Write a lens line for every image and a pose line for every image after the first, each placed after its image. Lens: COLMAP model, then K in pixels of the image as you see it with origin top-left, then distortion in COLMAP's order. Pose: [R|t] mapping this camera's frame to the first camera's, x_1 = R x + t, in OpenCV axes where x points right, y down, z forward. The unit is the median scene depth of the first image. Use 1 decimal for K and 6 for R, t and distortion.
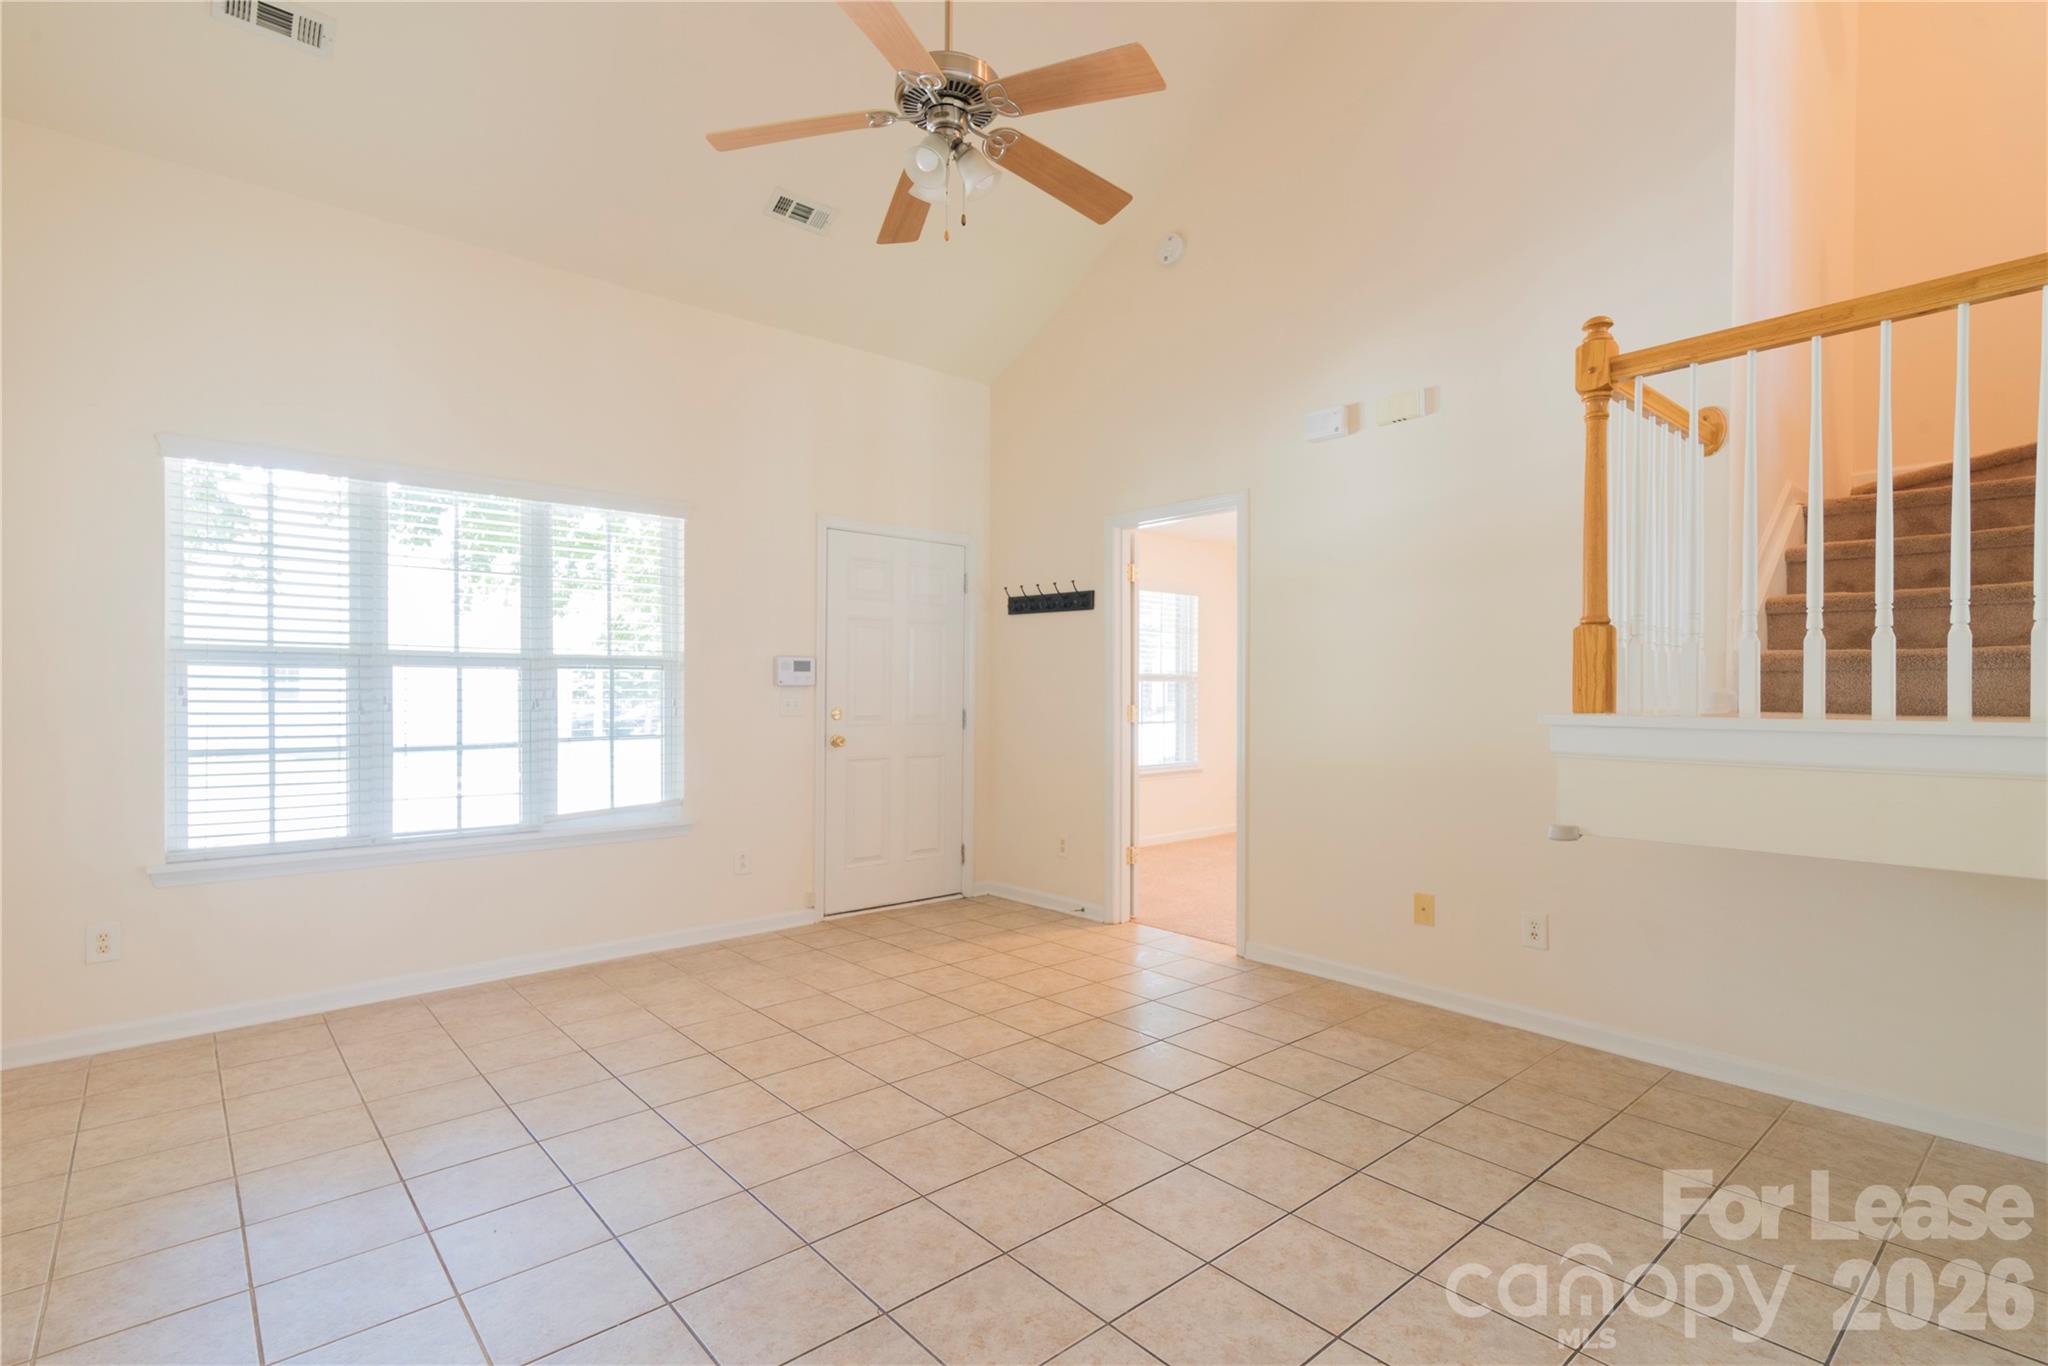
lens RADIAL K [[944.0, 0, 983.6], [0, 944.0, 688.7], [0, 0, 1]] dist [0.002043, 0.000048]
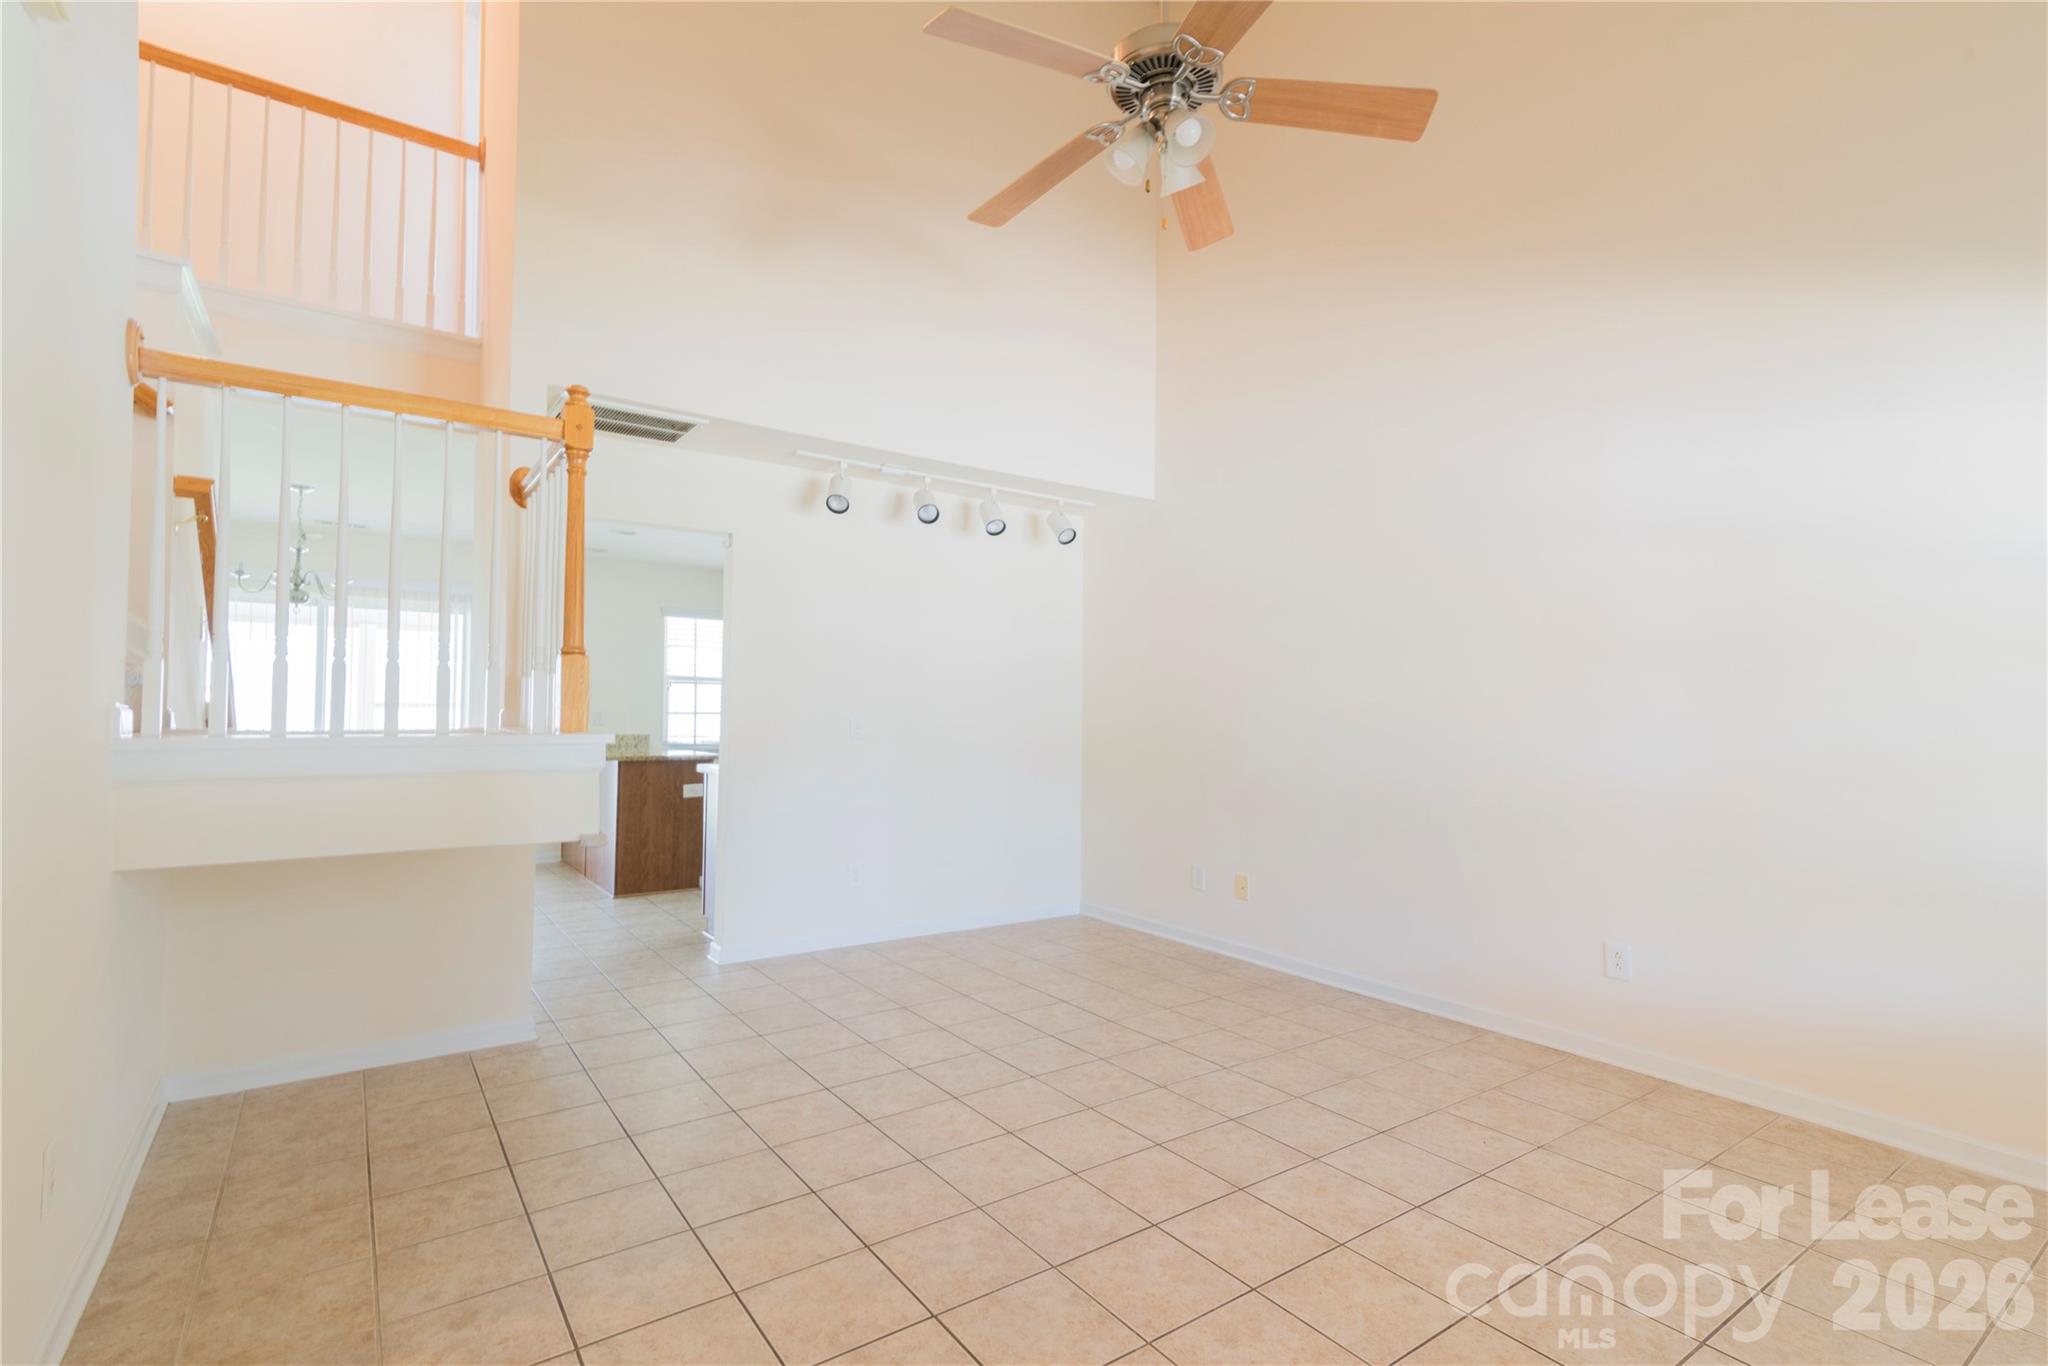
lens RADIAL K [[944.0, 0, 983.6], [0, 944.0, 688.7], [0, 0, 1]] dist [0.002043, 0.000048]
pose [[-0.995192, -0.012256, 0.097175, 0.039409], [-0.015307, 0.999411, -0.030708, -0.001838], [-0.096742, -0.032047, -0.994793, 1.871846]]
